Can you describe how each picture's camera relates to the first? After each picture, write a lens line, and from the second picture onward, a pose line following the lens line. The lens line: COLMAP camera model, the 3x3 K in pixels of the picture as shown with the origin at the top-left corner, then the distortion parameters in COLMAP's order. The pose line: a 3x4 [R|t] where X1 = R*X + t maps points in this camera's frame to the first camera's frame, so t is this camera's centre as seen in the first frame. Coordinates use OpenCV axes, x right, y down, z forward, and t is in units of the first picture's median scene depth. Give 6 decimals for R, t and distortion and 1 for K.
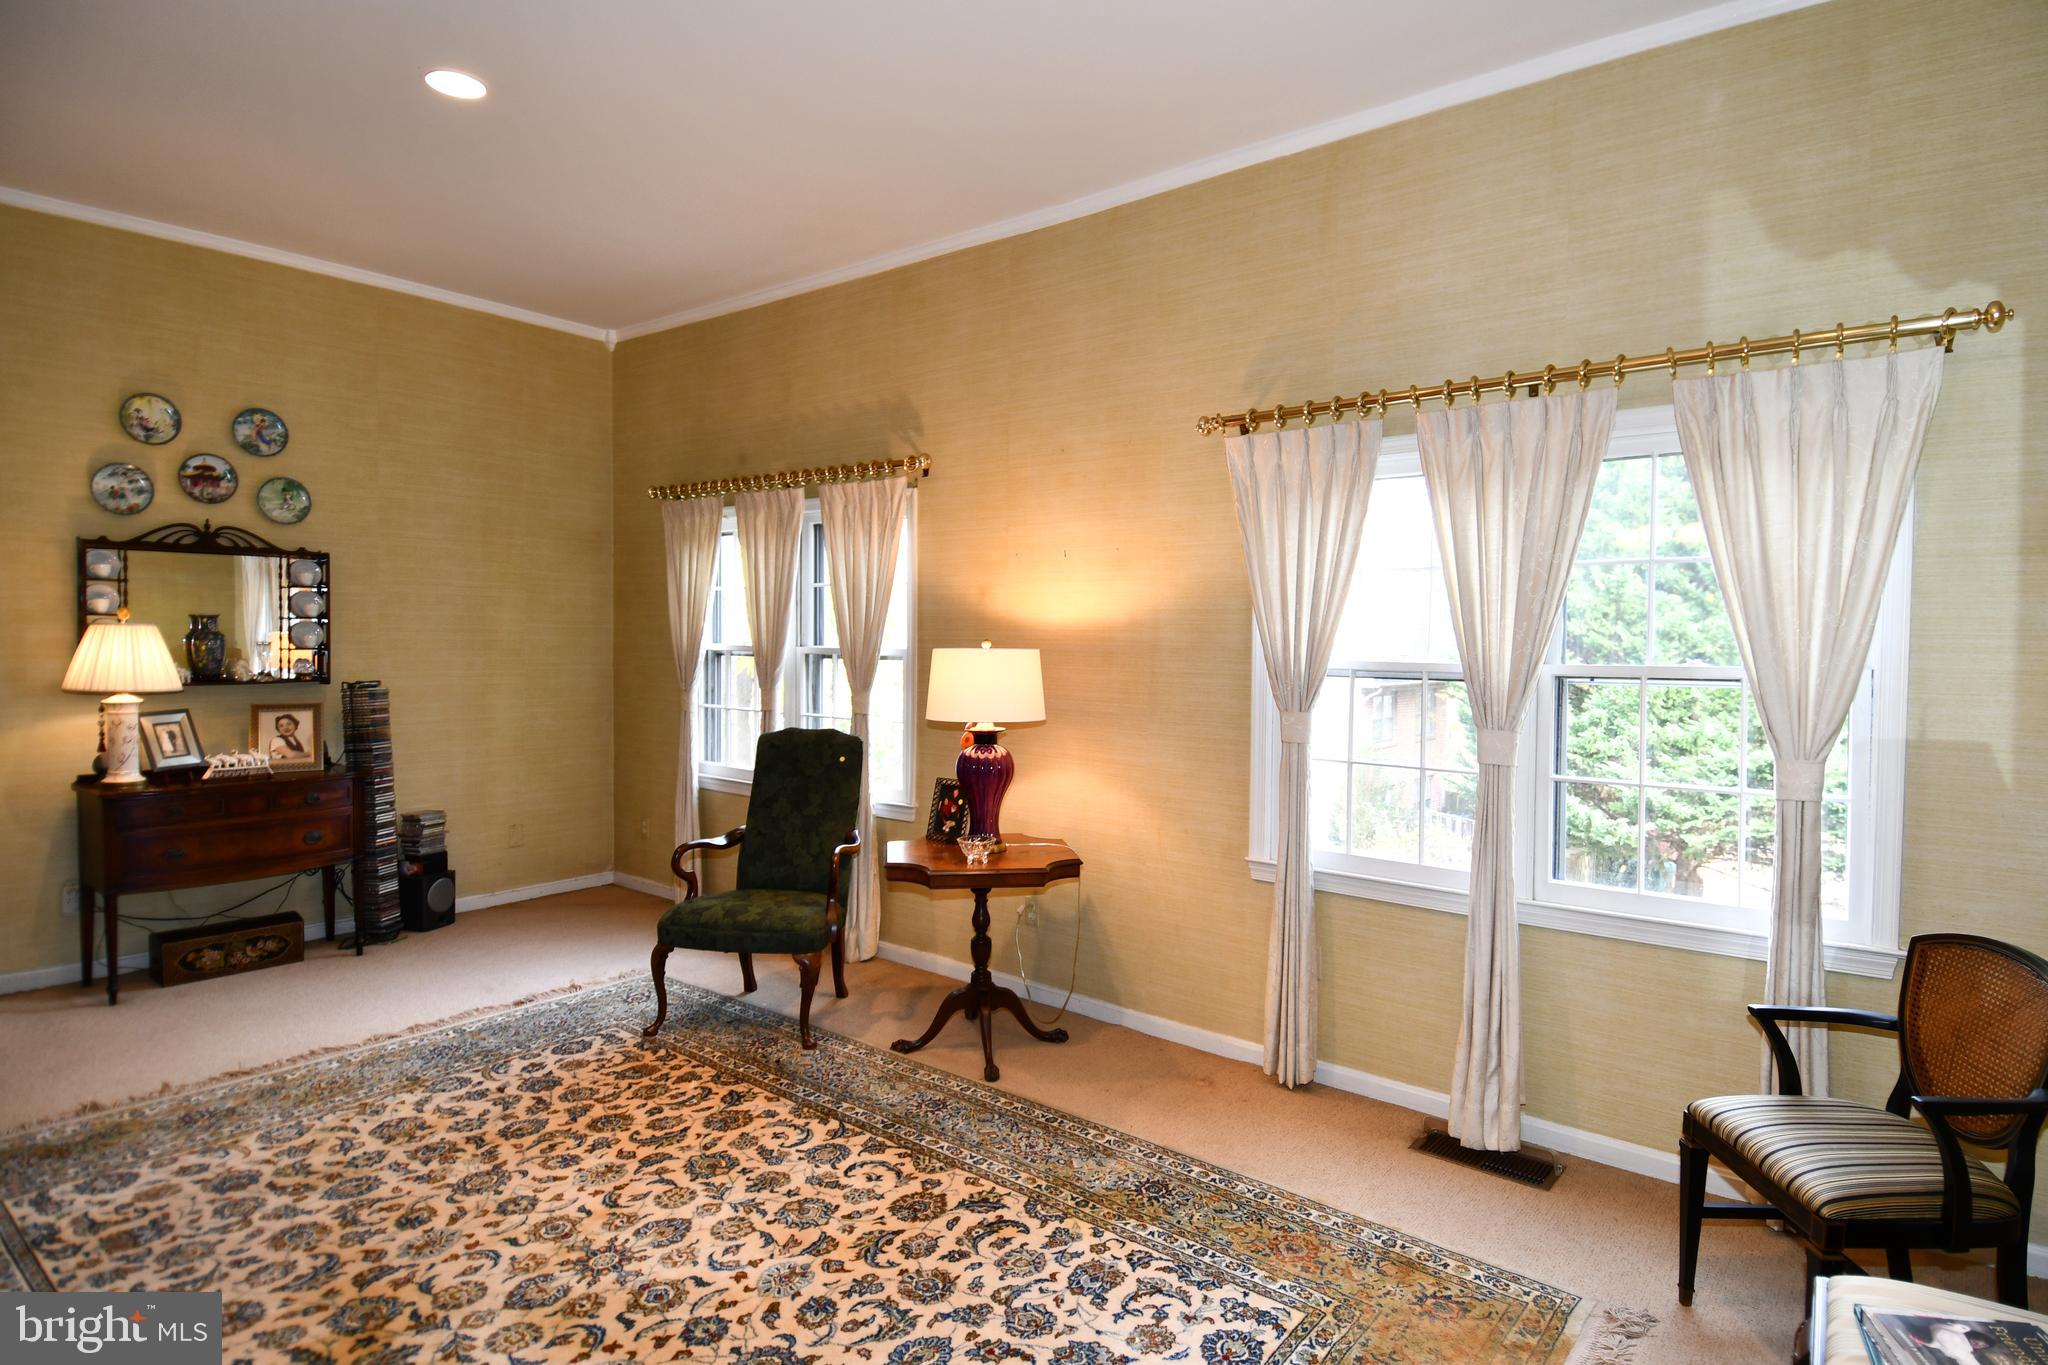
lens RADIAL K [[1090.9, 0, 1094.6], [0, 1090.9, 655.9], [0, 0, 1]] dist [0.033855, -0.037510]
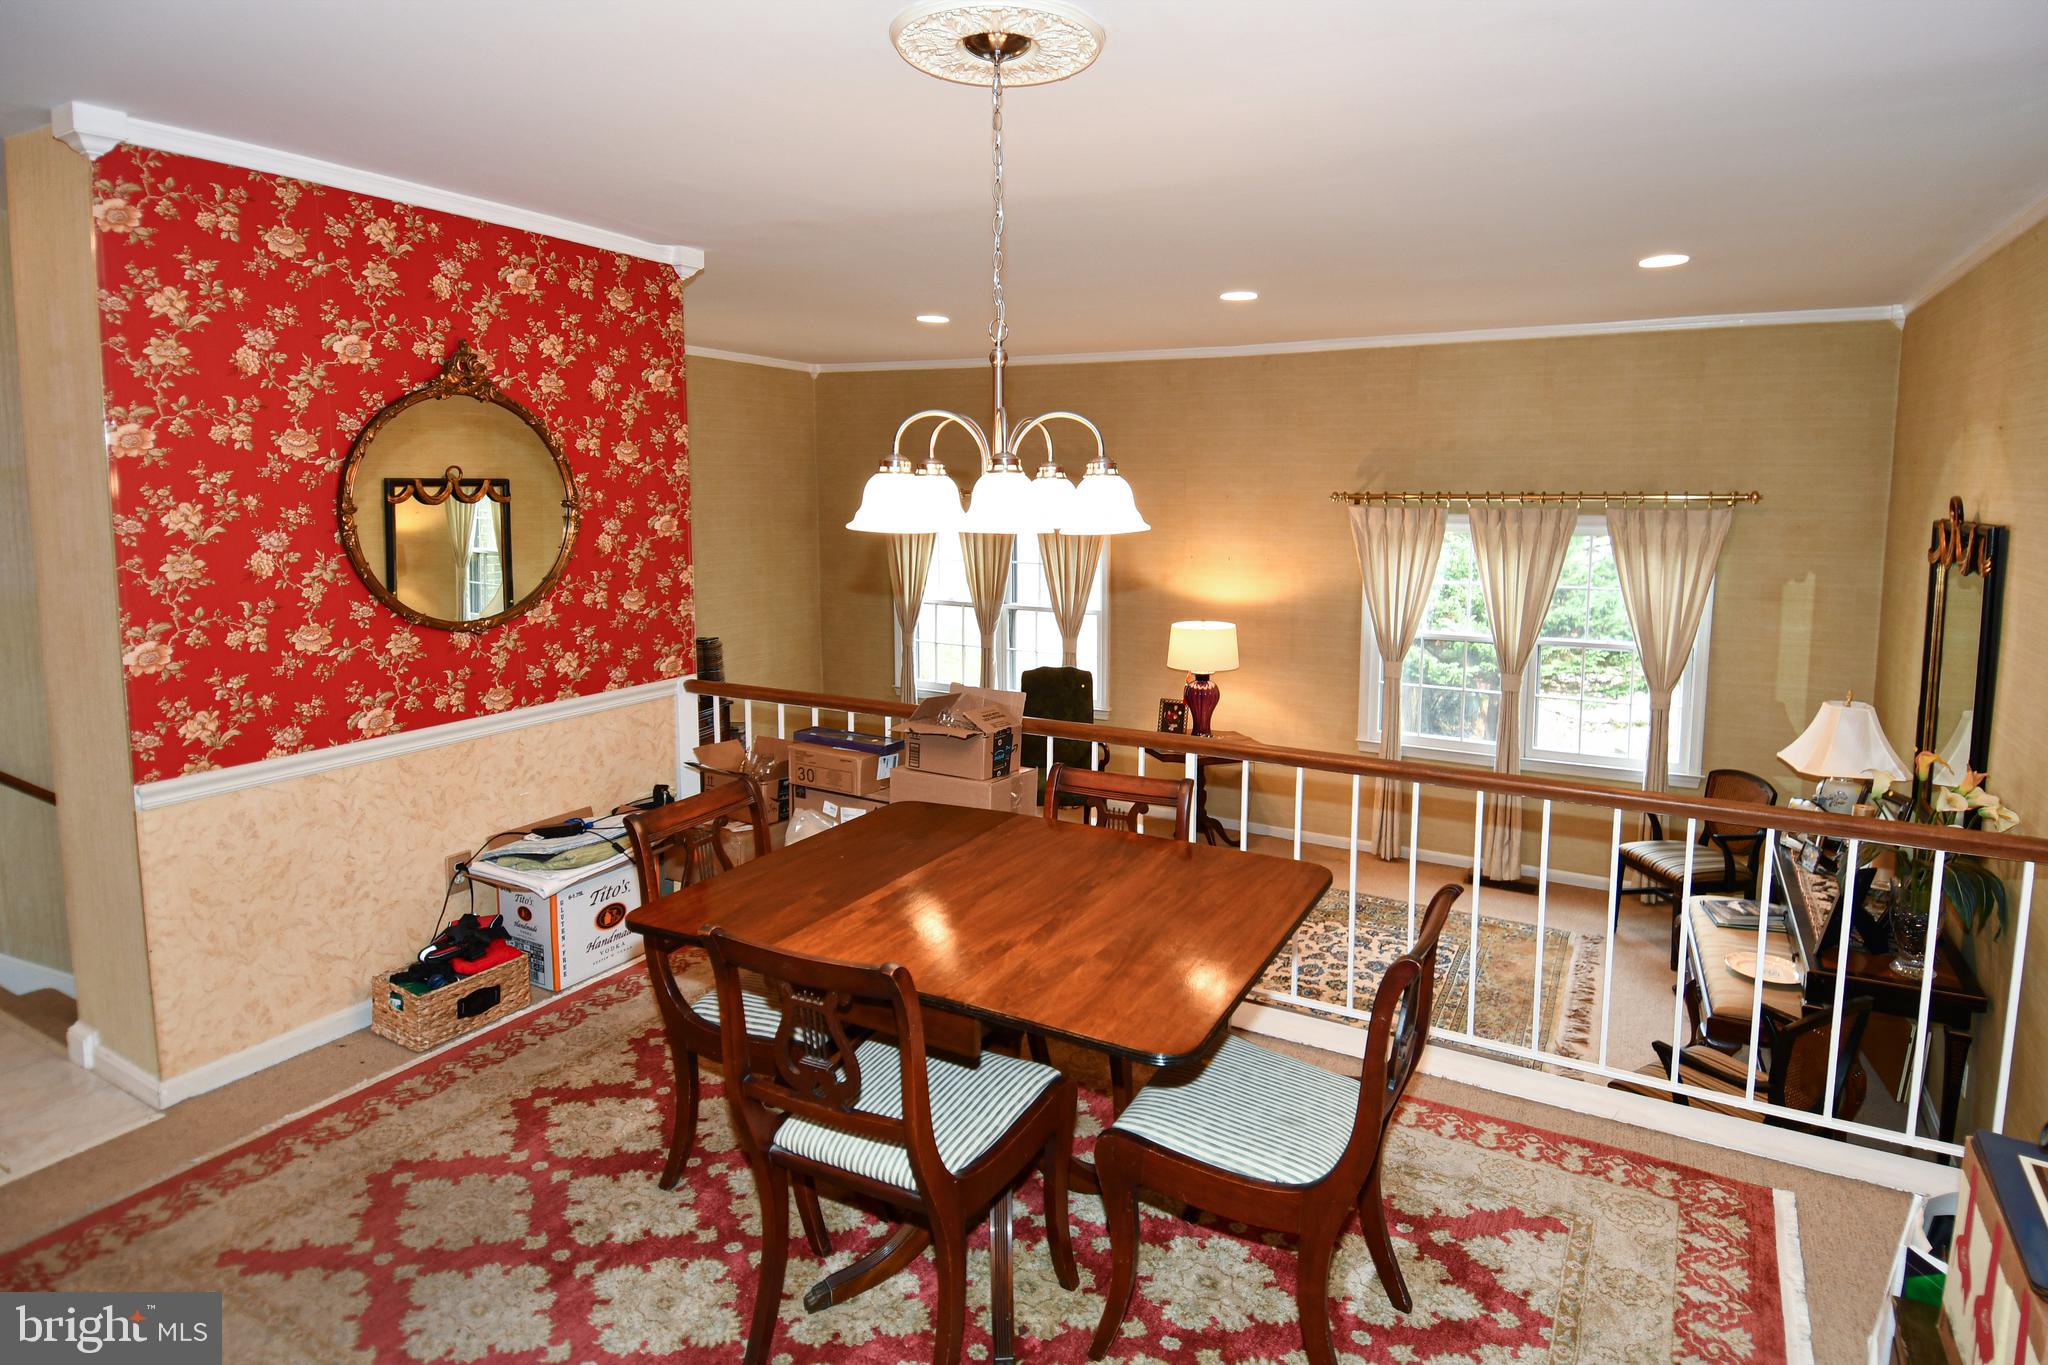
lens RADIAL K [[1090.9, 0, 1030.8], [0, 1090.9, 600.7], [0, 0, 1]] dist [0.033855, -0.037510]
pose [[0.991951, -0.027827, 0.123524, -0.666143], [0.016711, 0.995790, 0.090133, -0.233337], [-0.125512, -0.087344, 0.988240, -0.752531]]
